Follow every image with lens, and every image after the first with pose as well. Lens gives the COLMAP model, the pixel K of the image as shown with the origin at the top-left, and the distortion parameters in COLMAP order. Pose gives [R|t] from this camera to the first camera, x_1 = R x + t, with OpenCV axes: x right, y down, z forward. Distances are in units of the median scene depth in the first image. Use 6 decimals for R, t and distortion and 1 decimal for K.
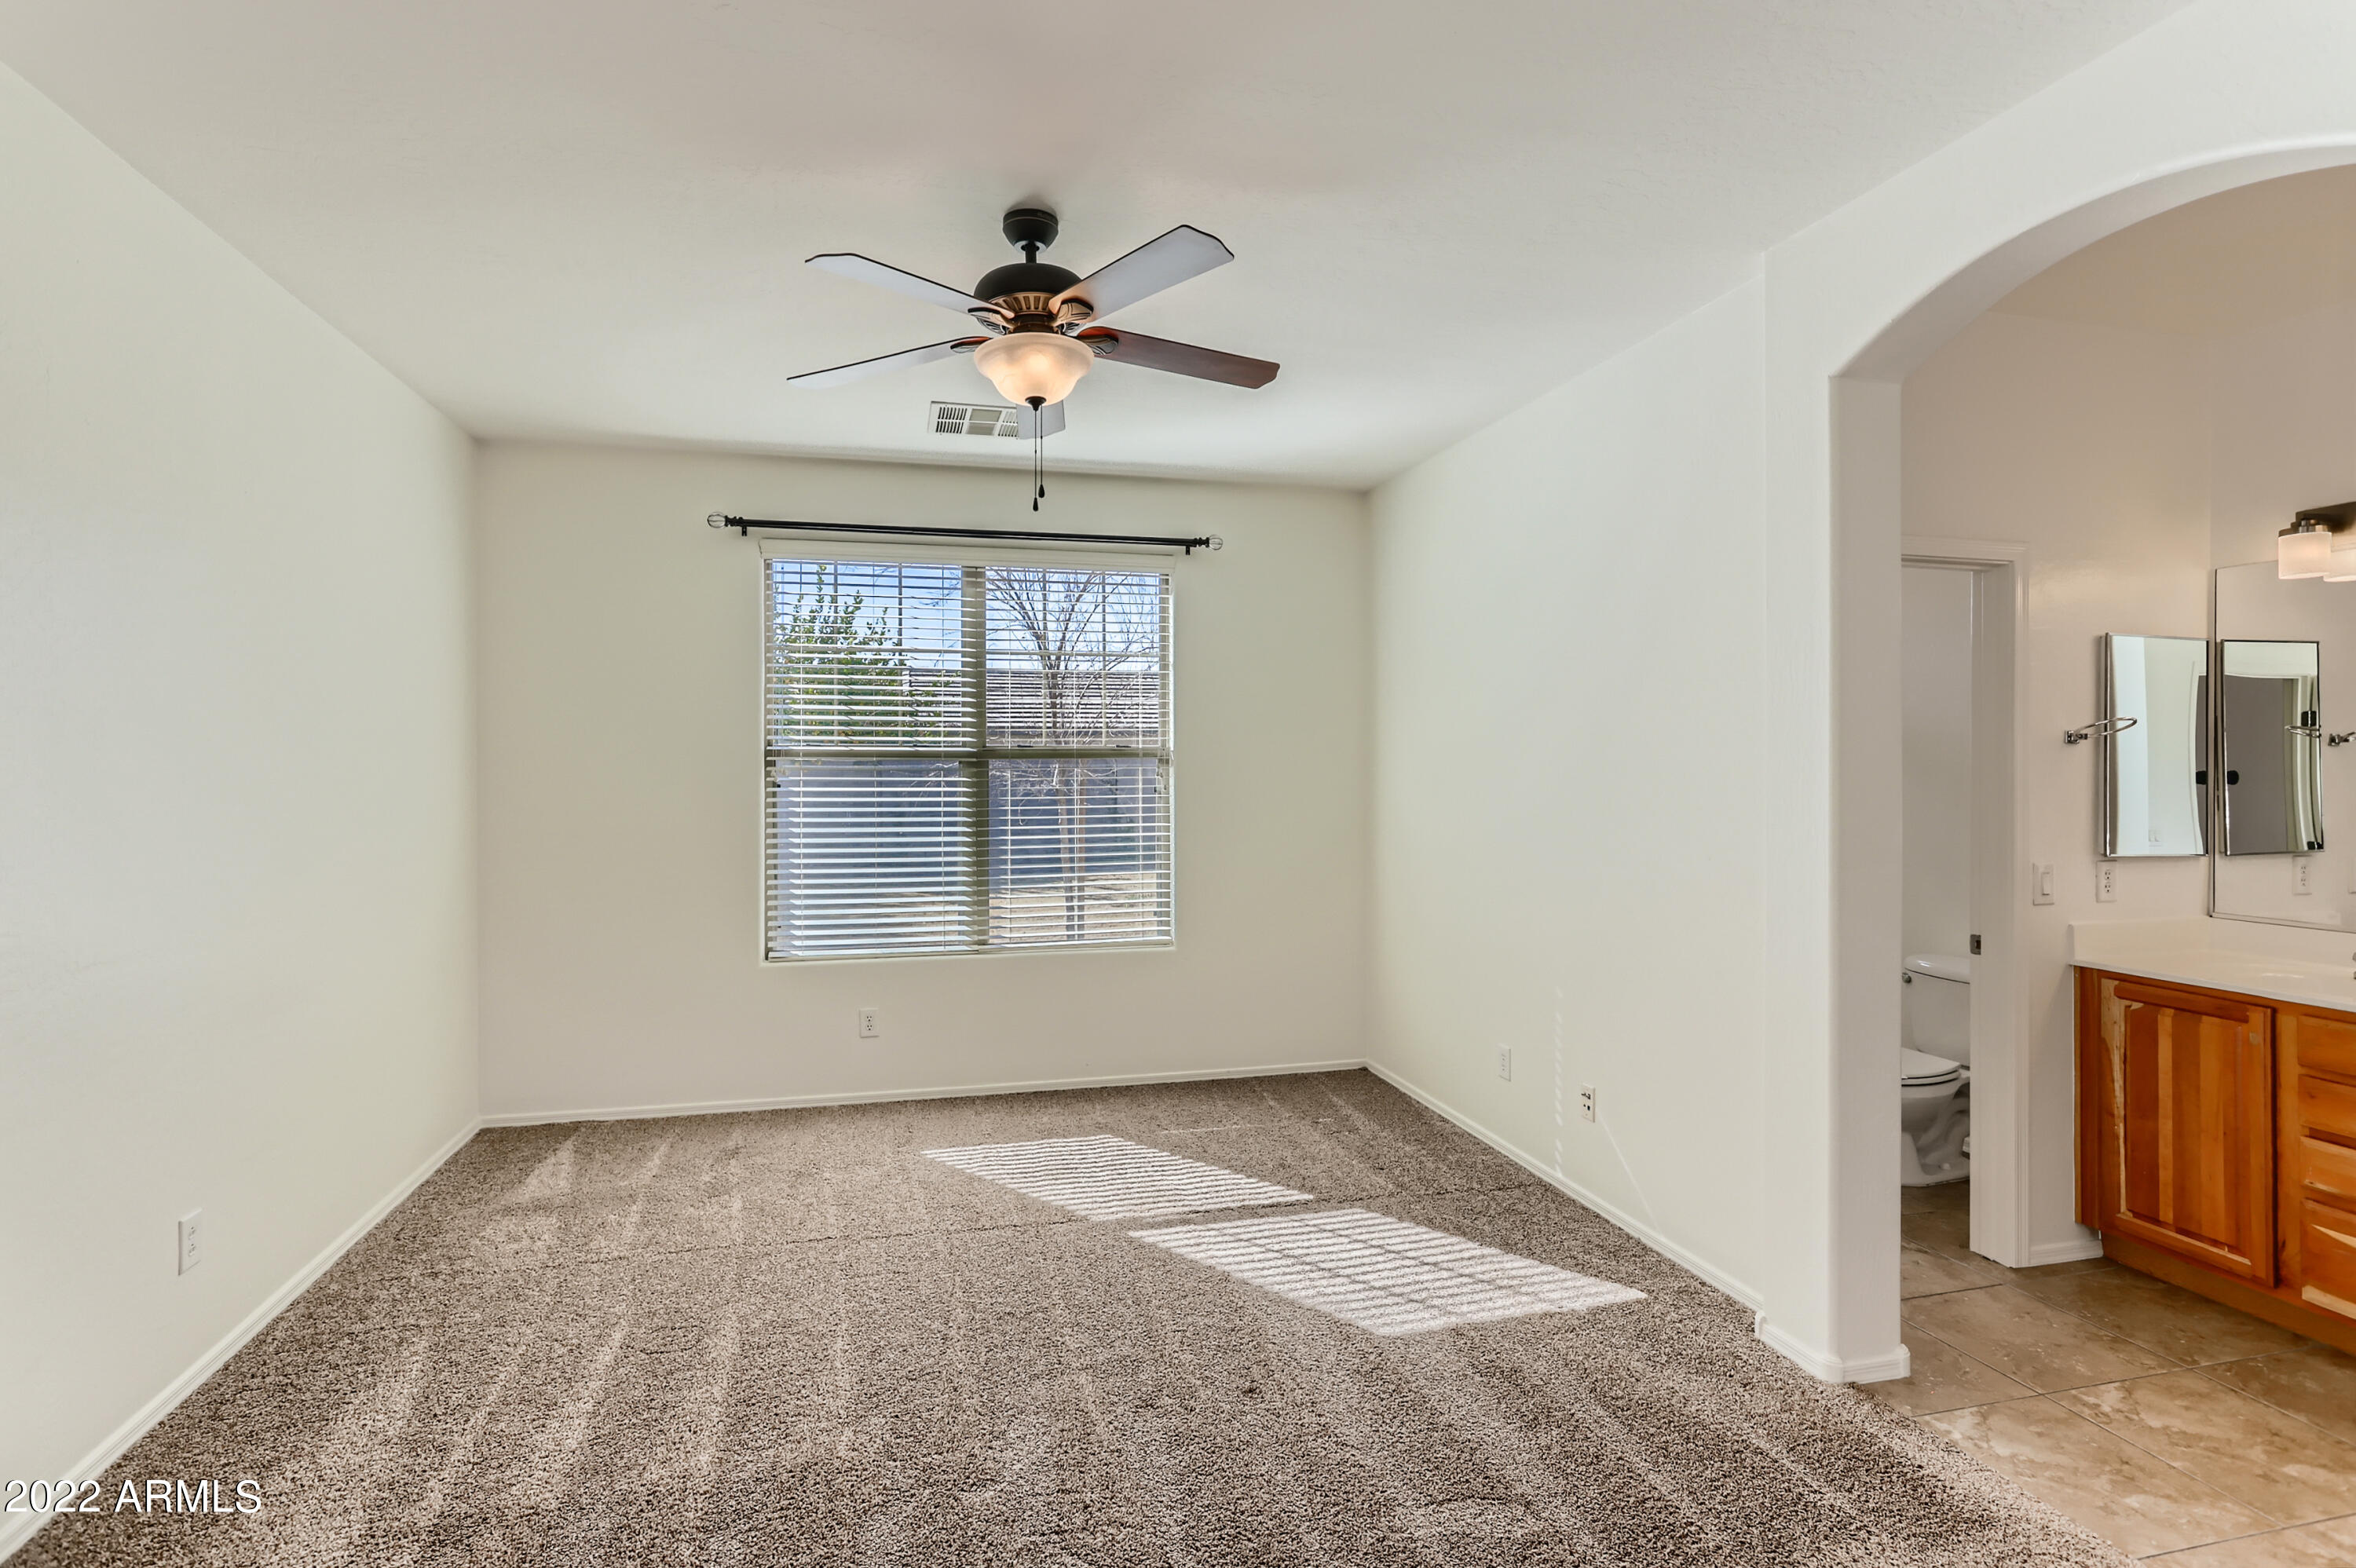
lens RADIAL K [[1144.6, 0, 1176.7], [0, 1144.6, 778.8], [0, 0, 1]] dist [0.001140, 0.000146]
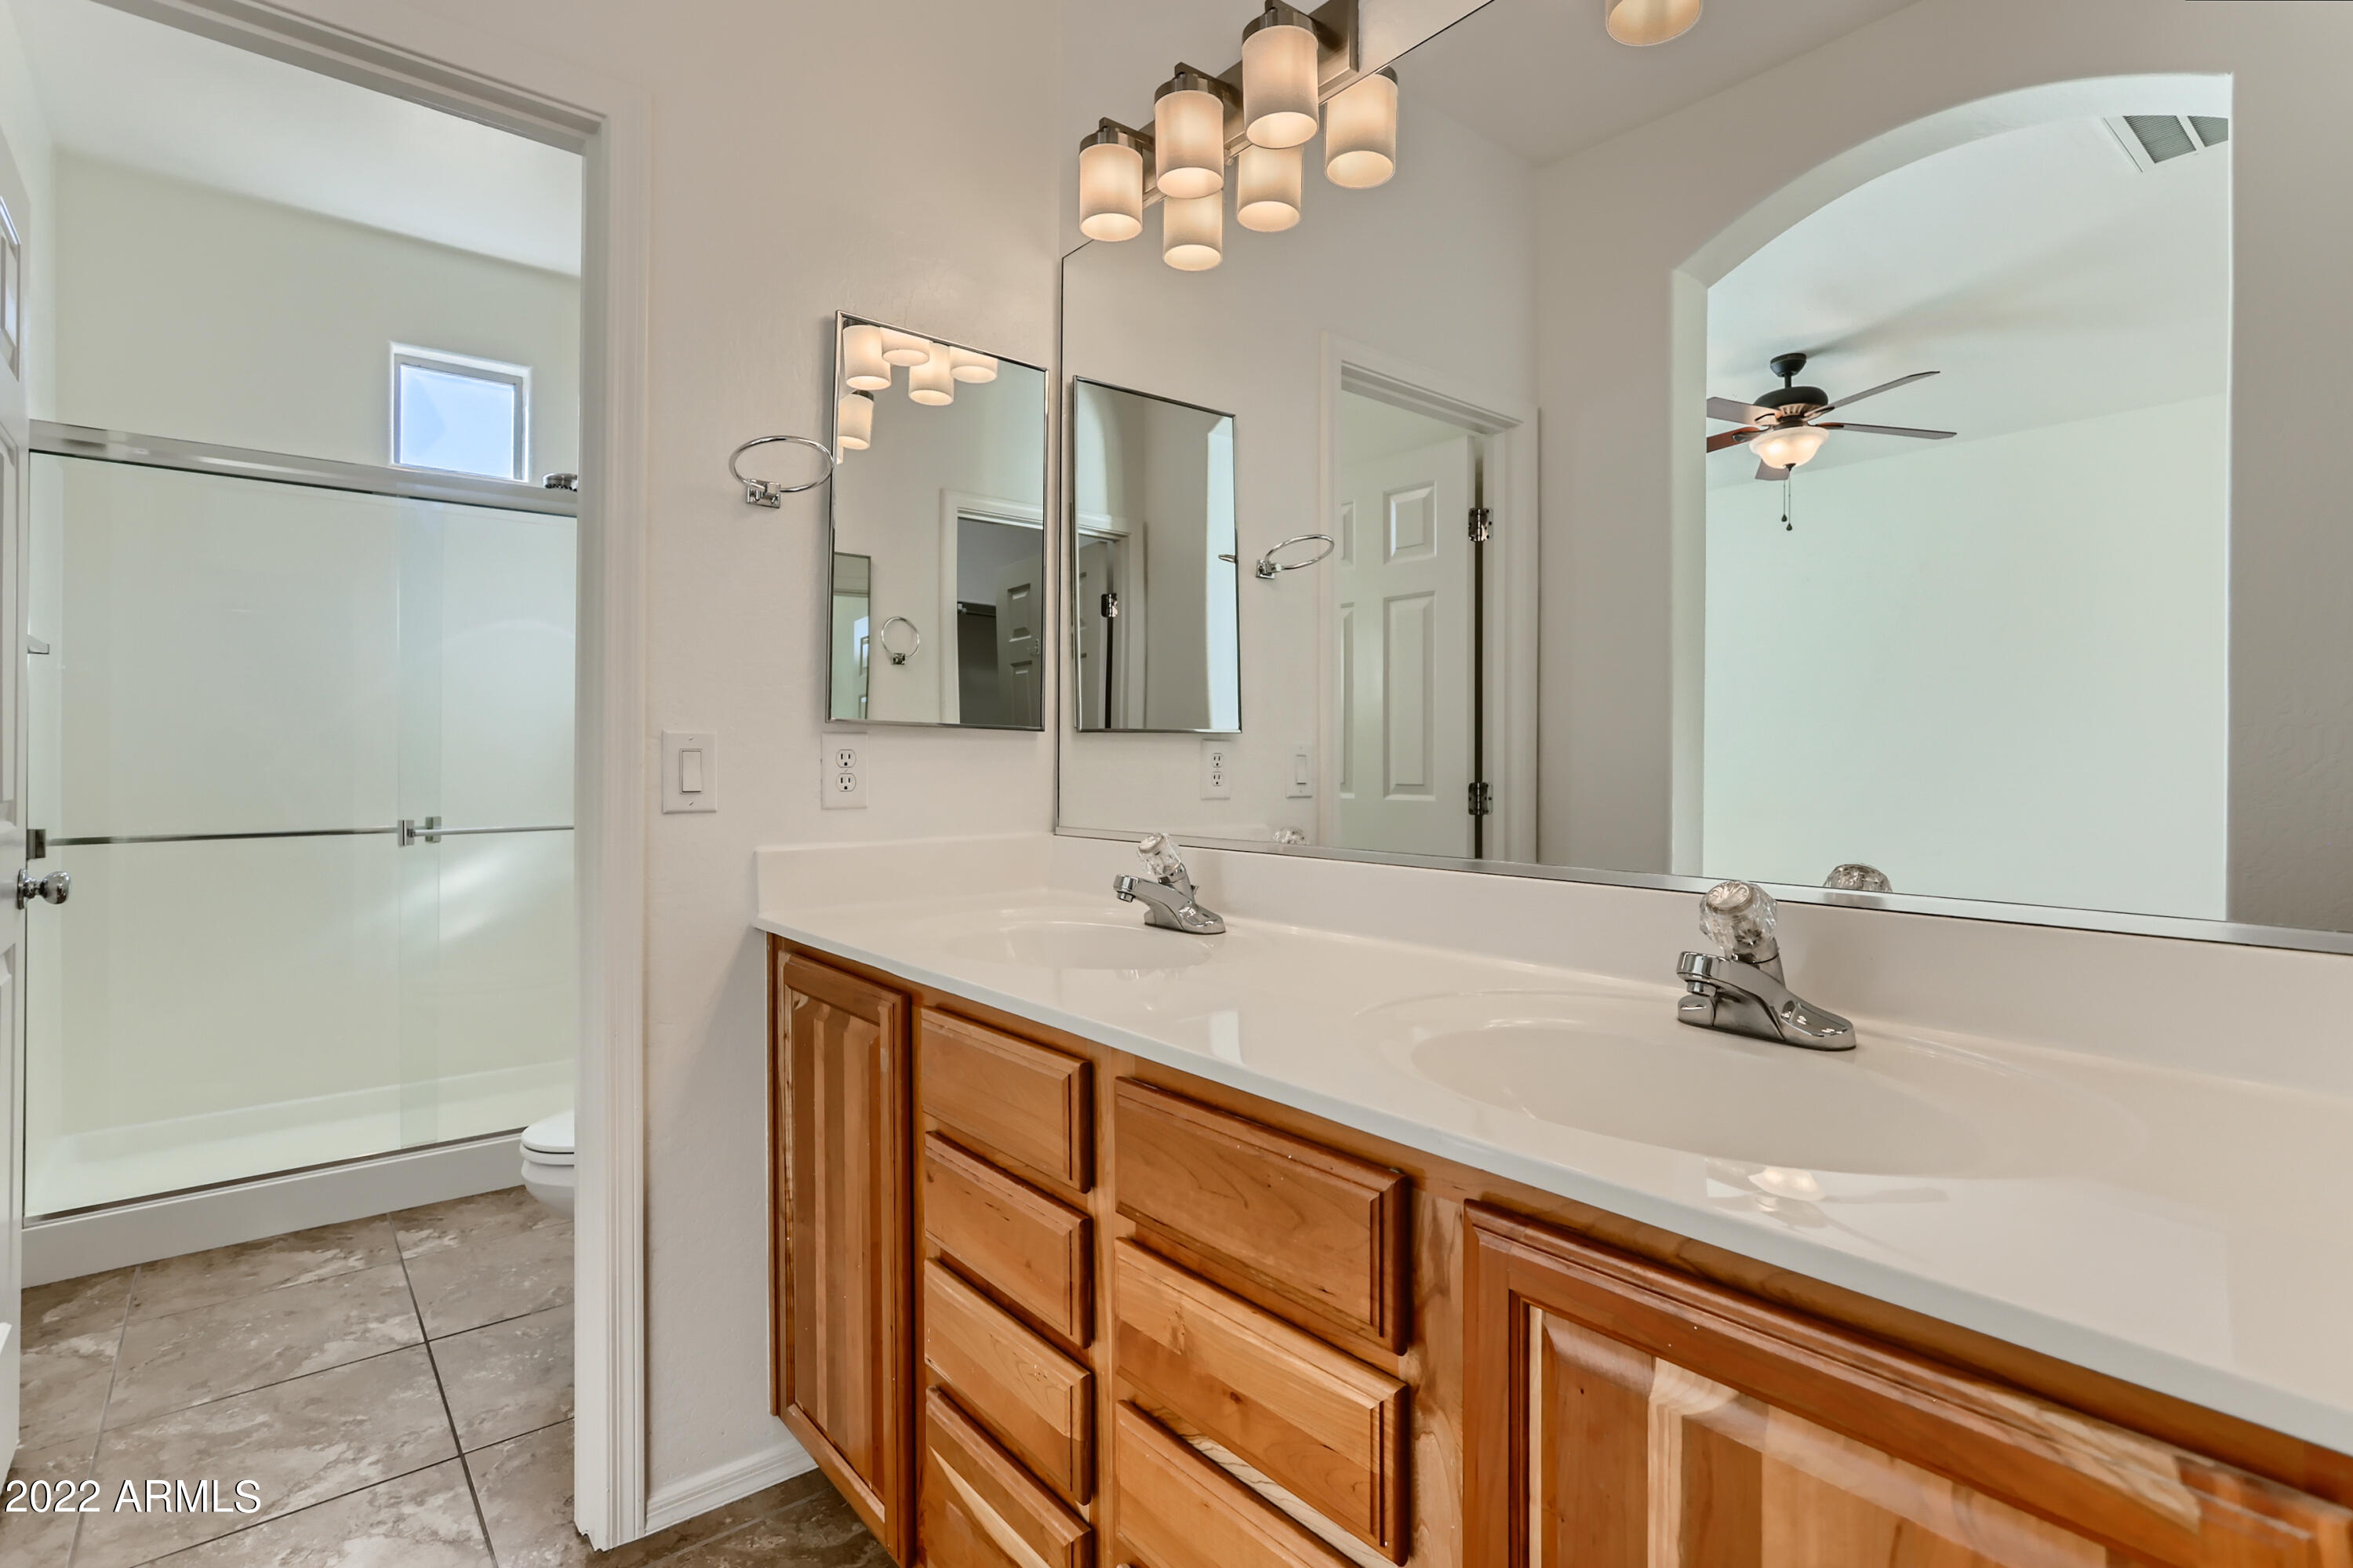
lens RADIAL K [[1143.3, 0, 1177.1], [0, 1143.3, 773.7], [0, 0, 1]] dist [0.001140, 0.000146]
pose [[0.903595, -0.002374, 0.428380, 0.732097], [-0.000451, 0.999979, 0.006493, 0.088695], [-0.428387, -0.006060, 0.903575, 0.444444]]
